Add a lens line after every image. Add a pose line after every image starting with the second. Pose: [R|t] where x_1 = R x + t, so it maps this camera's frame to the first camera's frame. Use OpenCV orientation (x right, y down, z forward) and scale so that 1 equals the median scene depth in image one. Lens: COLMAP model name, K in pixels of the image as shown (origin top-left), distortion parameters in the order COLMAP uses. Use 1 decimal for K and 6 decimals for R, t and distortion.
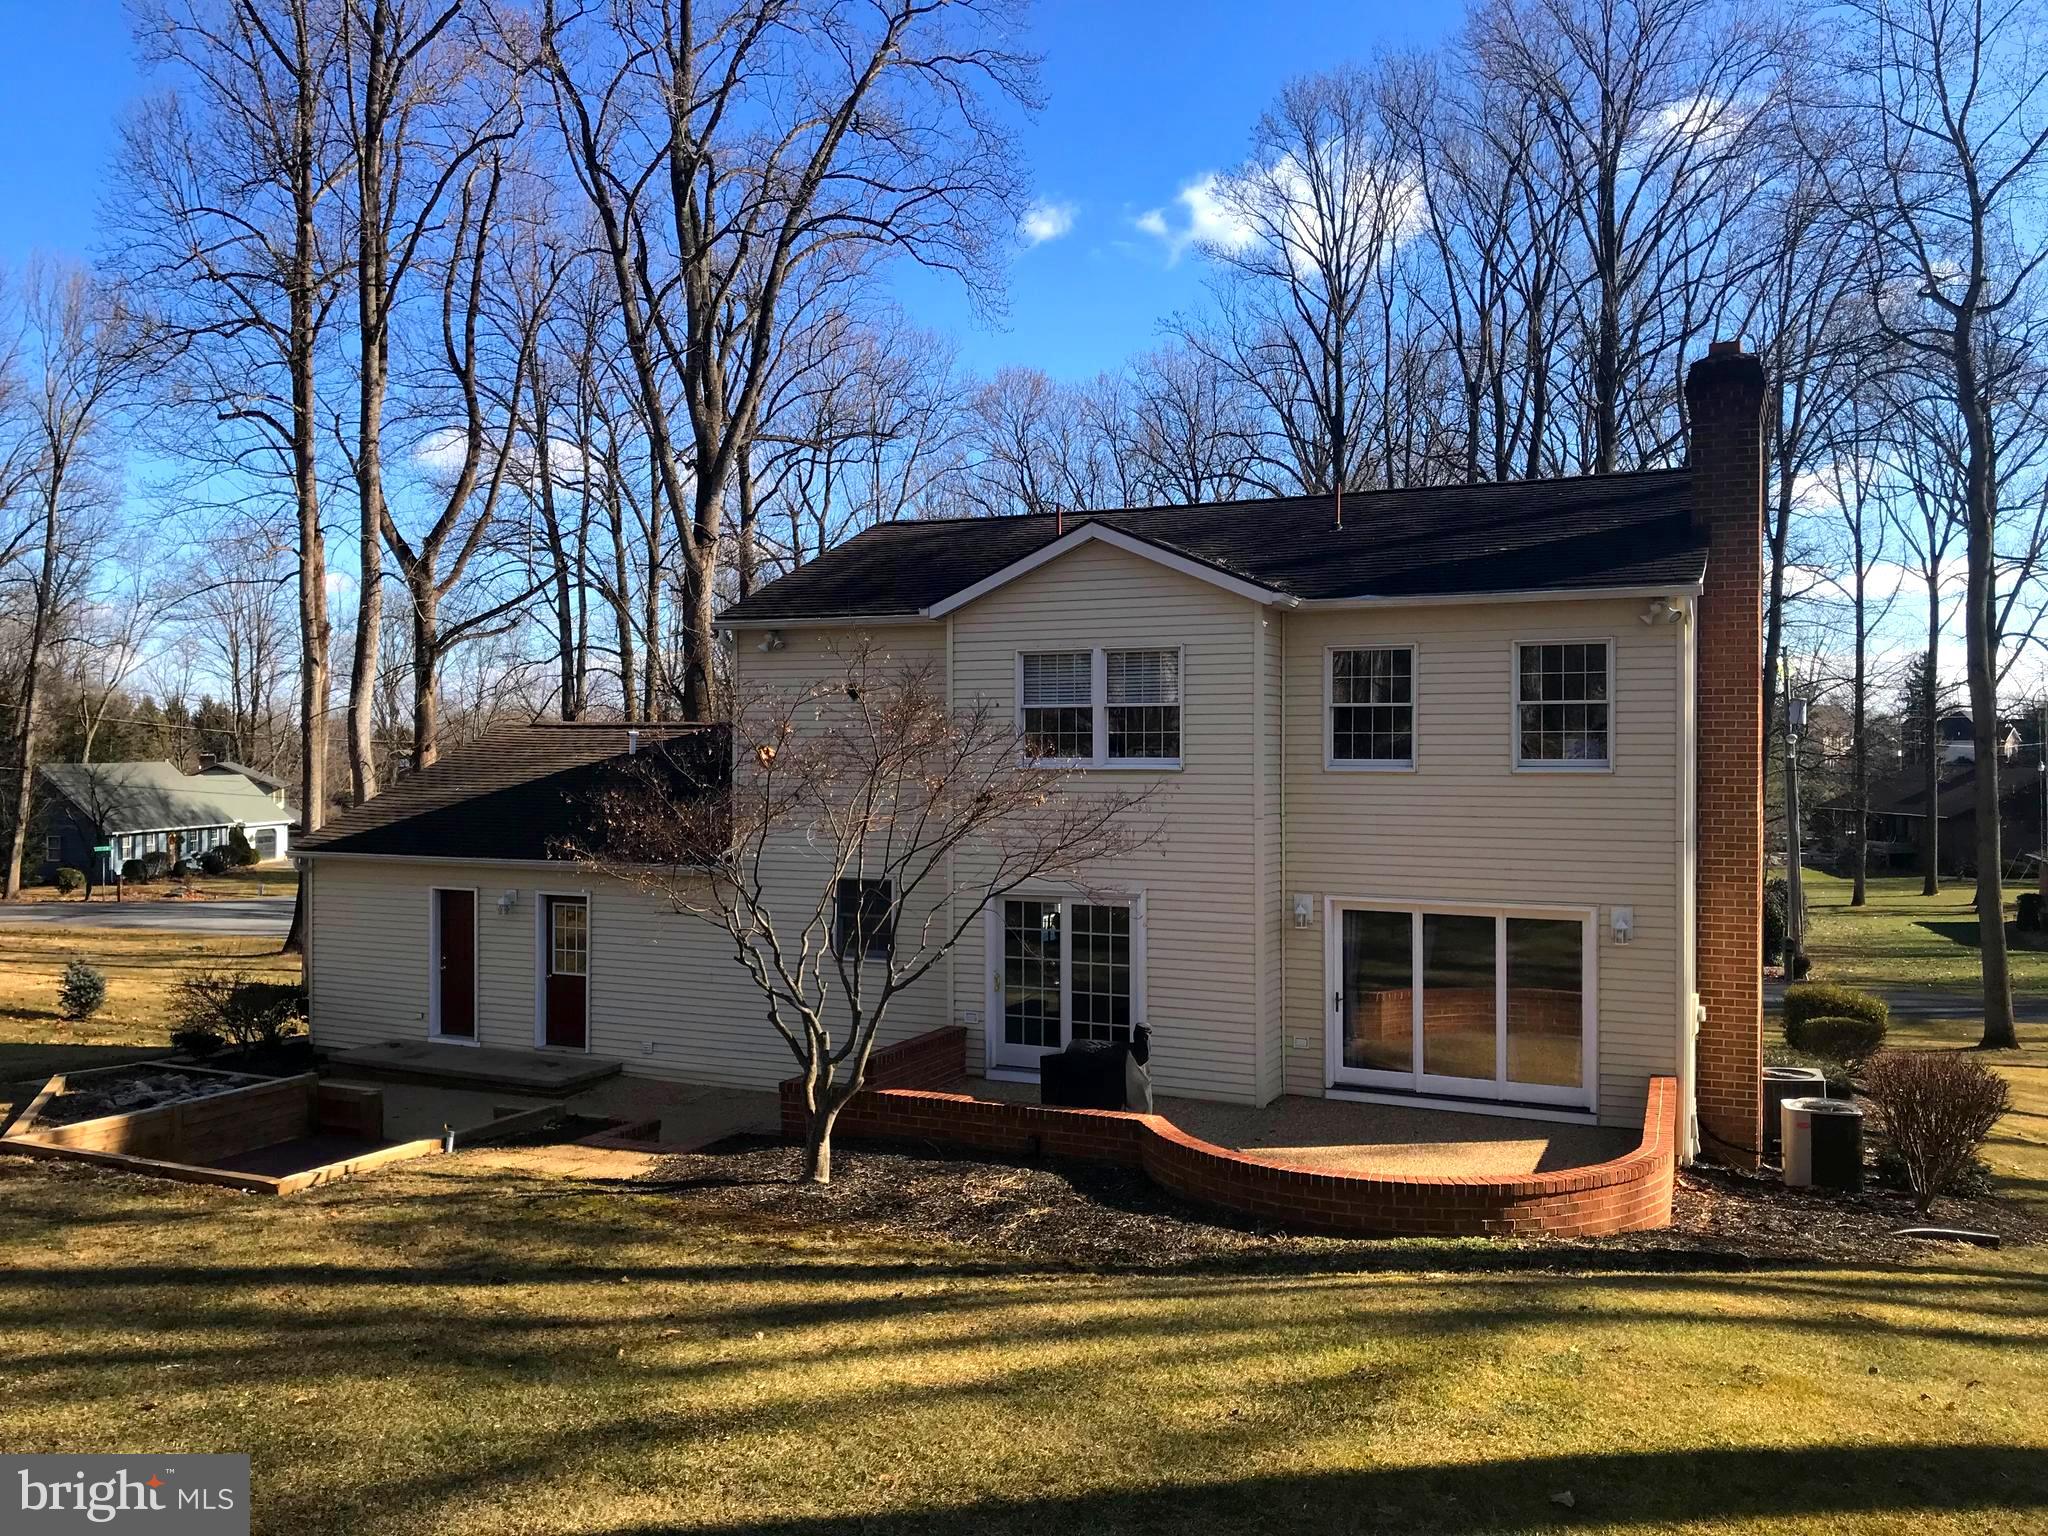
lens RADIAL K [[1649.5, 0, 1020.3], [0, 1649.5, 717.1], [0, 0, 1]] dist [0.066661, -0.101677]
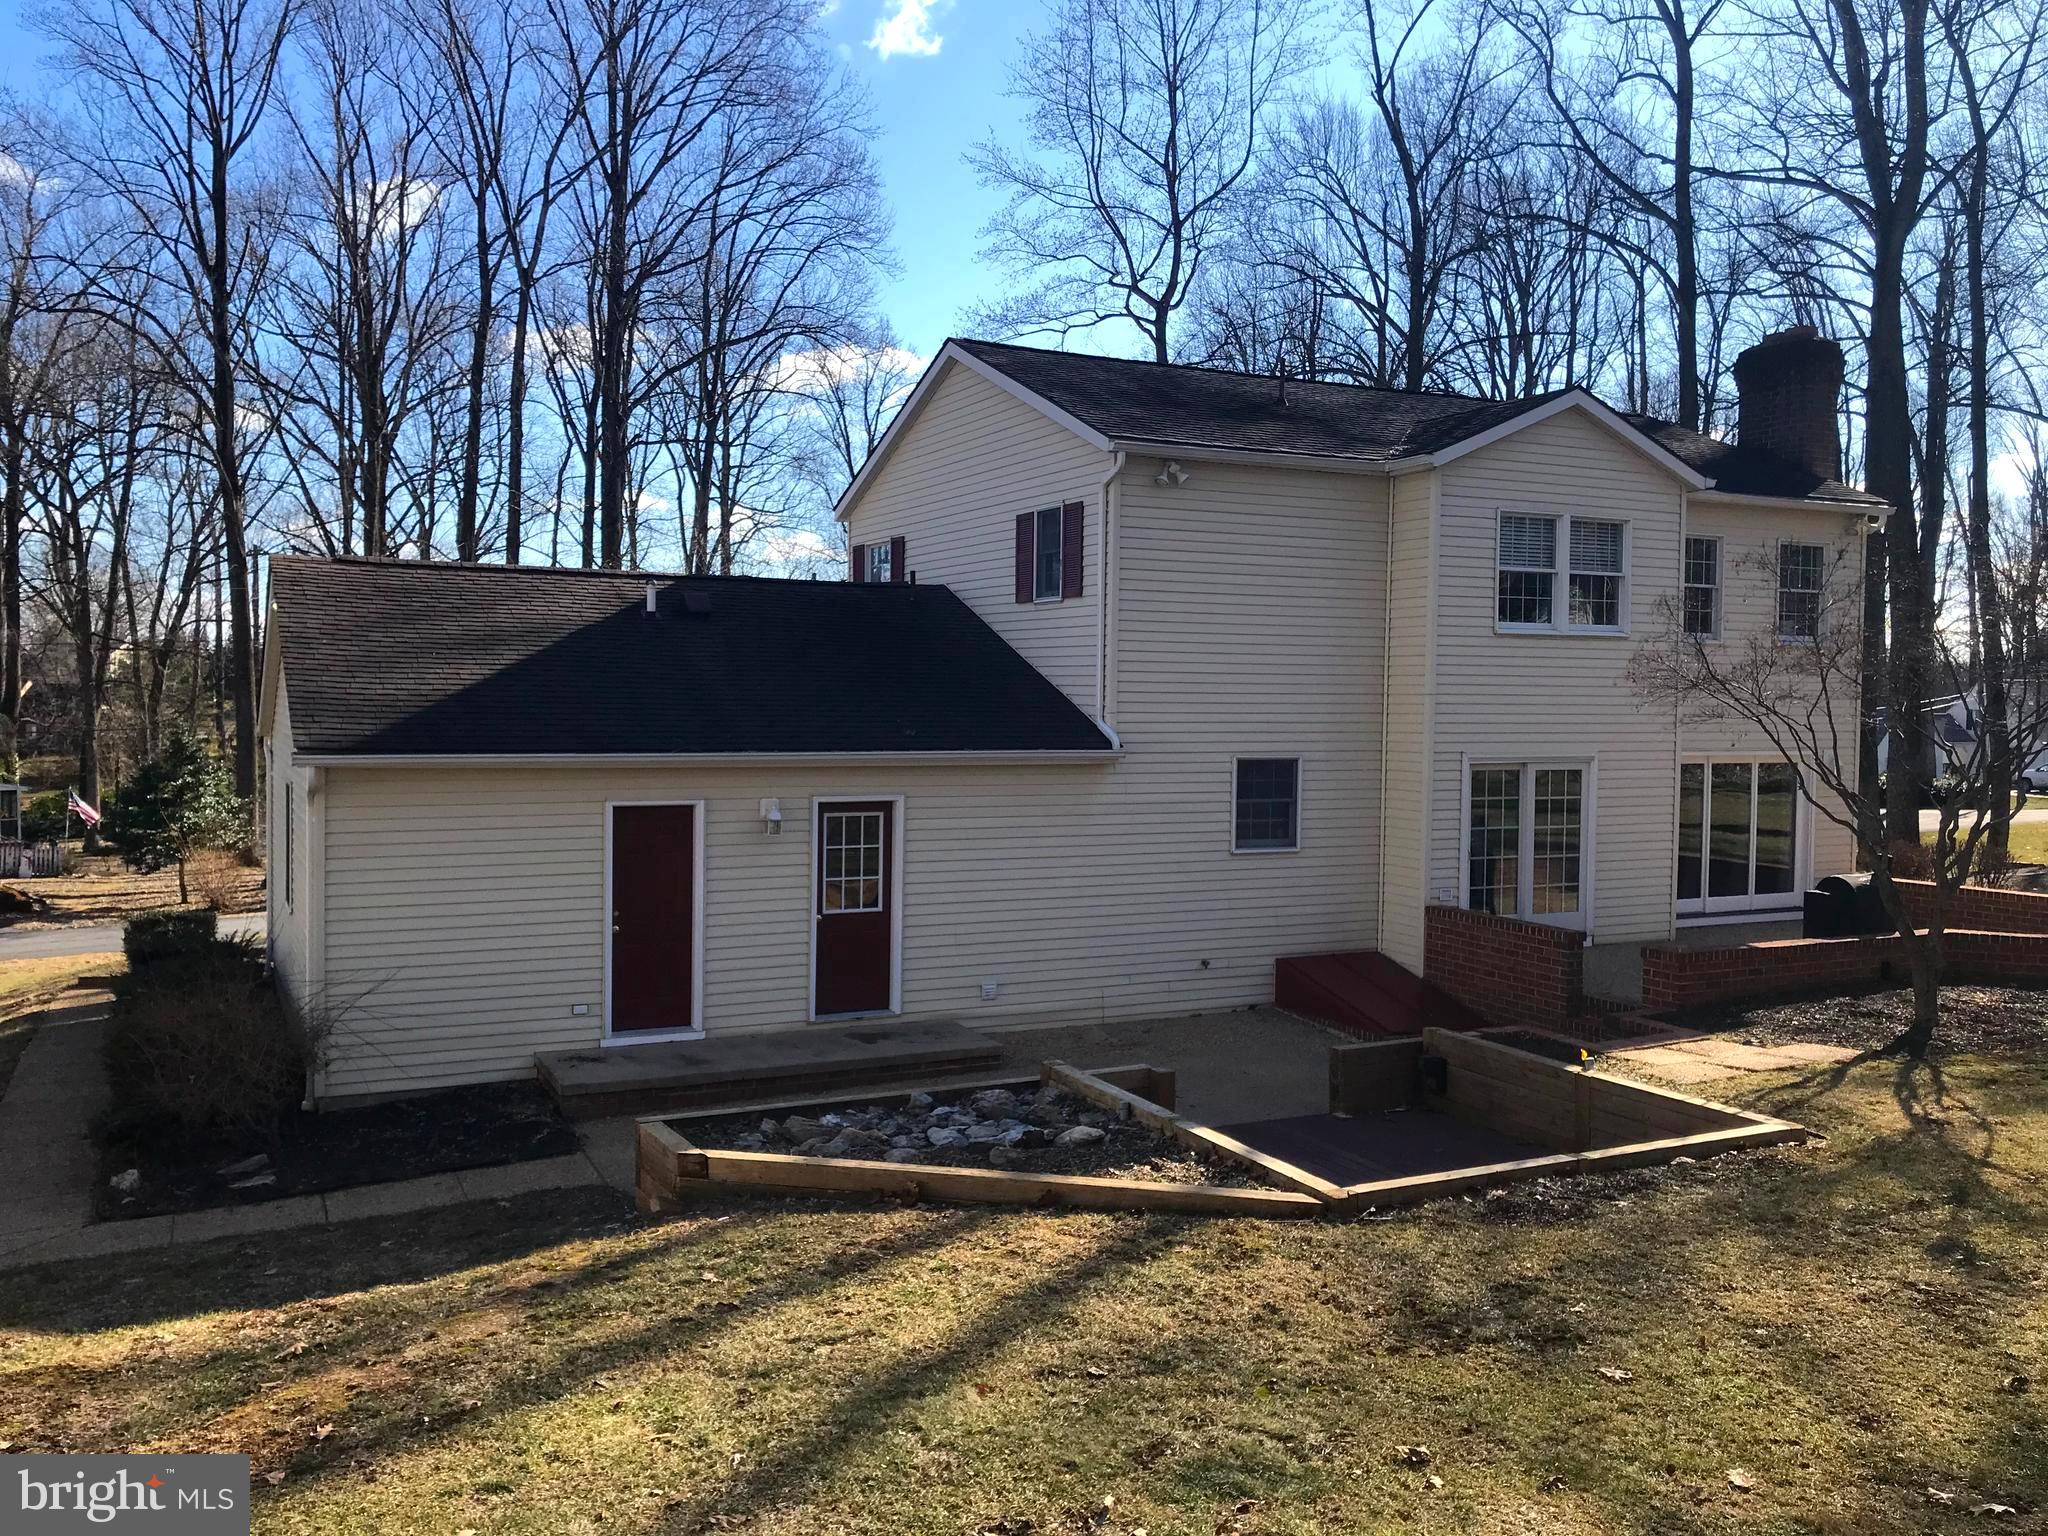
lens RADIAL K [[1649.5, 0, 1020.3], [0, 1649.5, 717.1], [0, 0, 1]] dist [0.066661, -0.101677]
pose [[0.619851, -0.030802, 0.784115, -0.863624], [-0.041185, 0.996575, 0.071705, 0.019206], [-0.783638, -0.076740, 0.616460, 0.563434]]
